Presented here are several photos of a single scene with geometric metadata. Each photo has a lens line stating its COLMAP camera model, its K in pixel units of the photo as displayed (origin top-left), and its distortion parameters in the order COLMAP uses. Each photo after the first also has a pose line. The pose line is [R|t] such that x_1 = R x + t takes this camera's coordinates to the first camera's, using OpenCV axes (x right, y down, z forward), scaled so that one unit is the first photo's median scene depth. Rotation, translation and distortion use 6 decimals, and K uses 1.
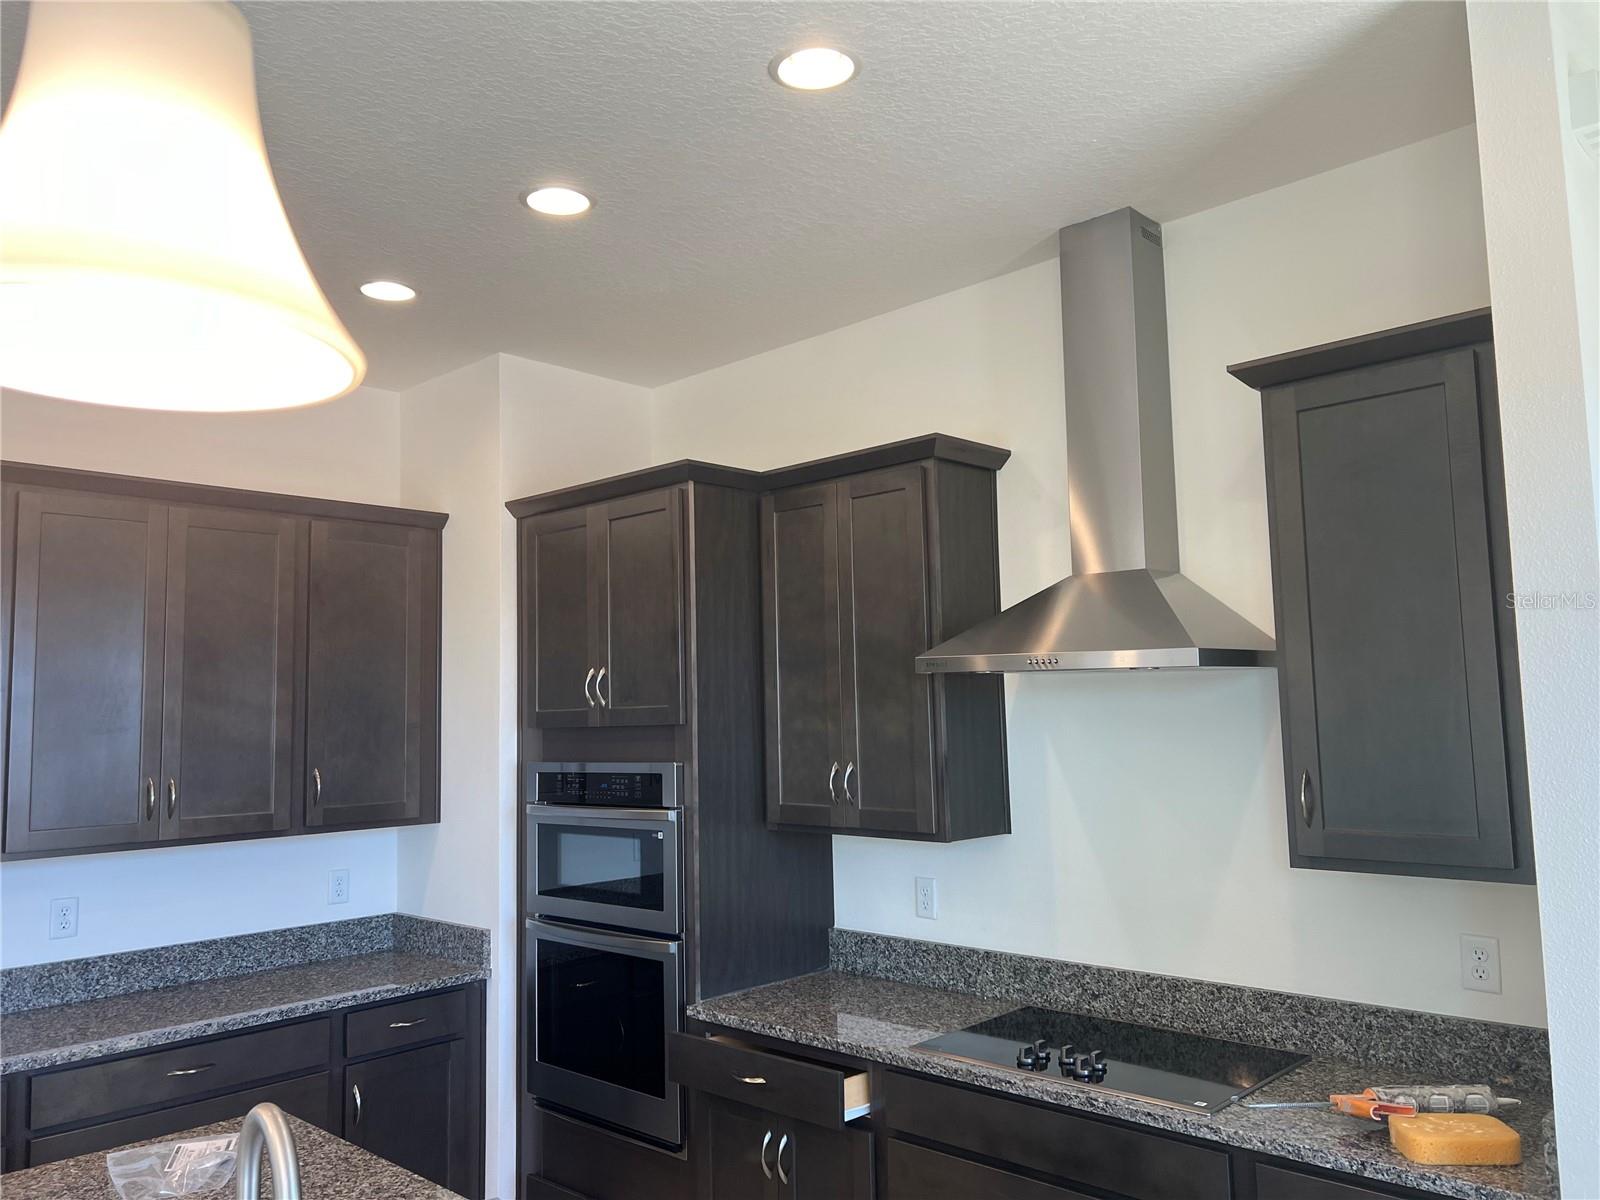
lens RADIAL K [[1199.2, 0, 797.1], [0, 1199.2, 589.0], [0, 0, 1]] dist [0.039788, -0.044216]
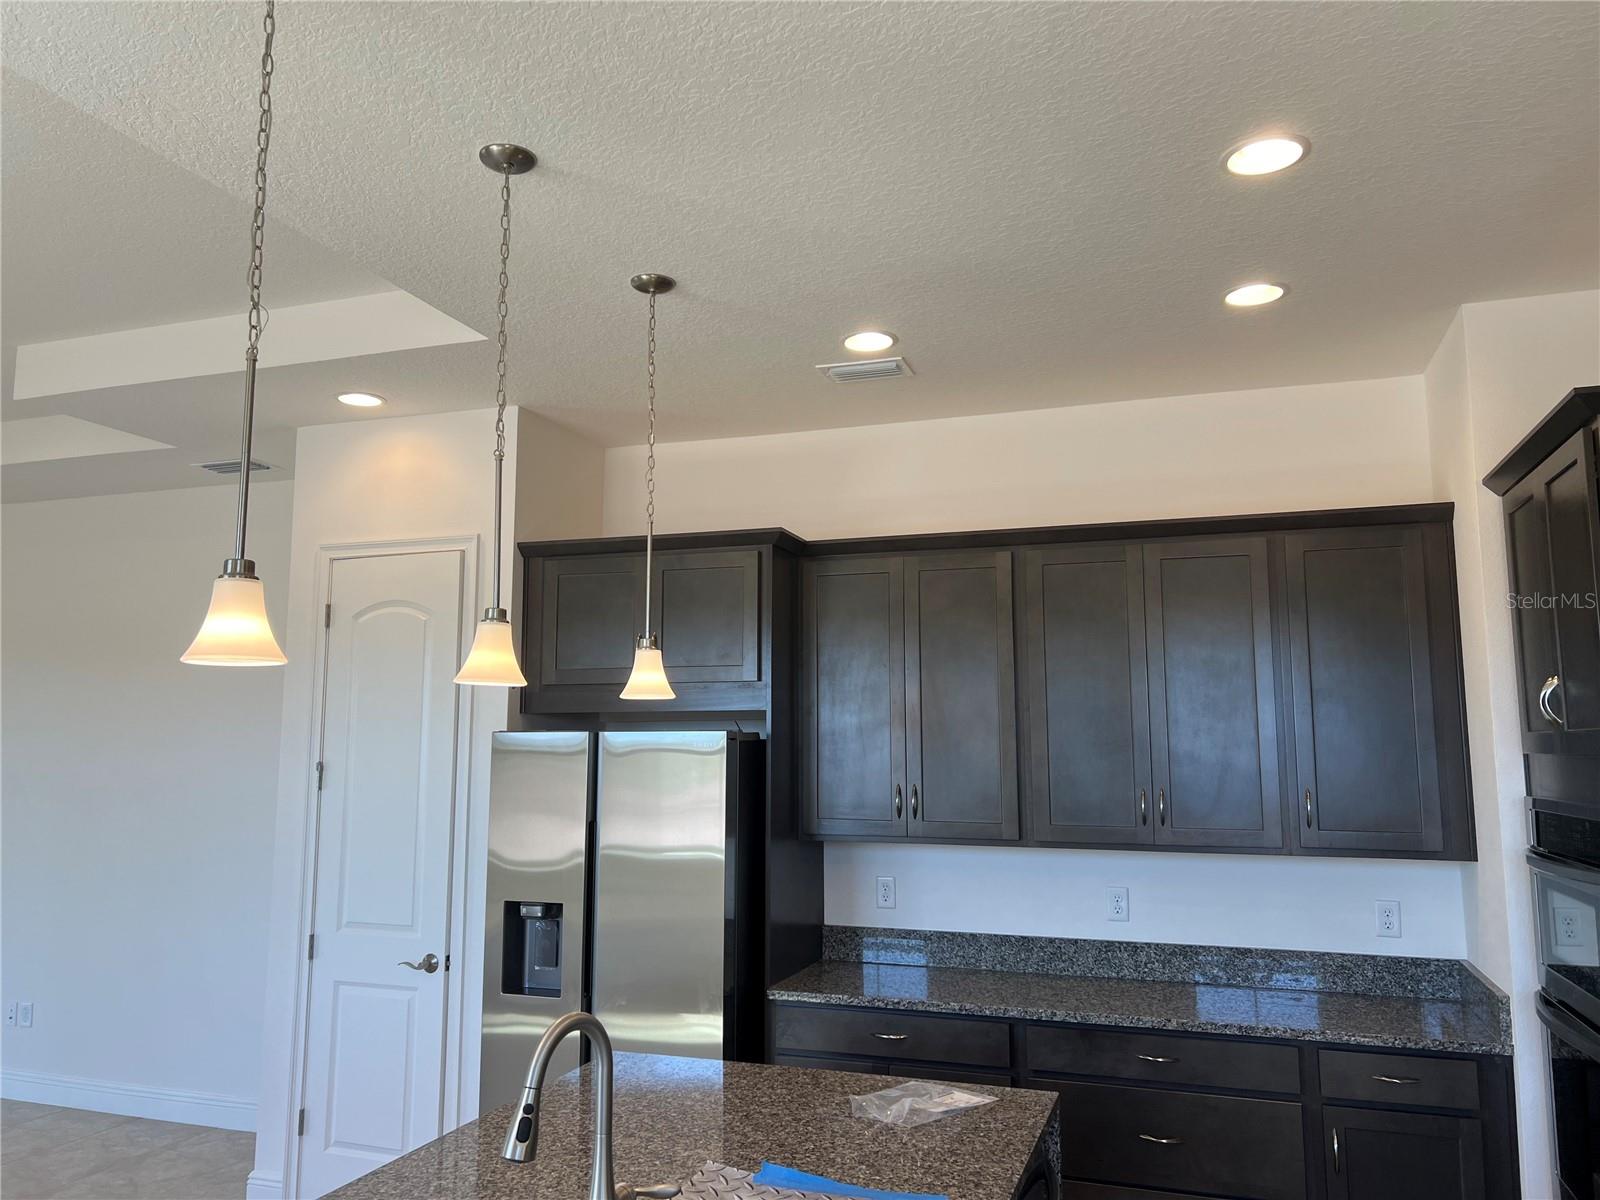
lens RADIAL K [[1199.2, 0, 797.8], [0, 1199.2, 598.3], [0, 0, 1]] dist [0.039788, -0.044216]
pose [[0.413273, -0.090426, -0.906106, 0.339825], [0.084982, 0.994544, -0.060492, 0.022038], [0.906633, -0.052003, 0.418703, 0.242499]]
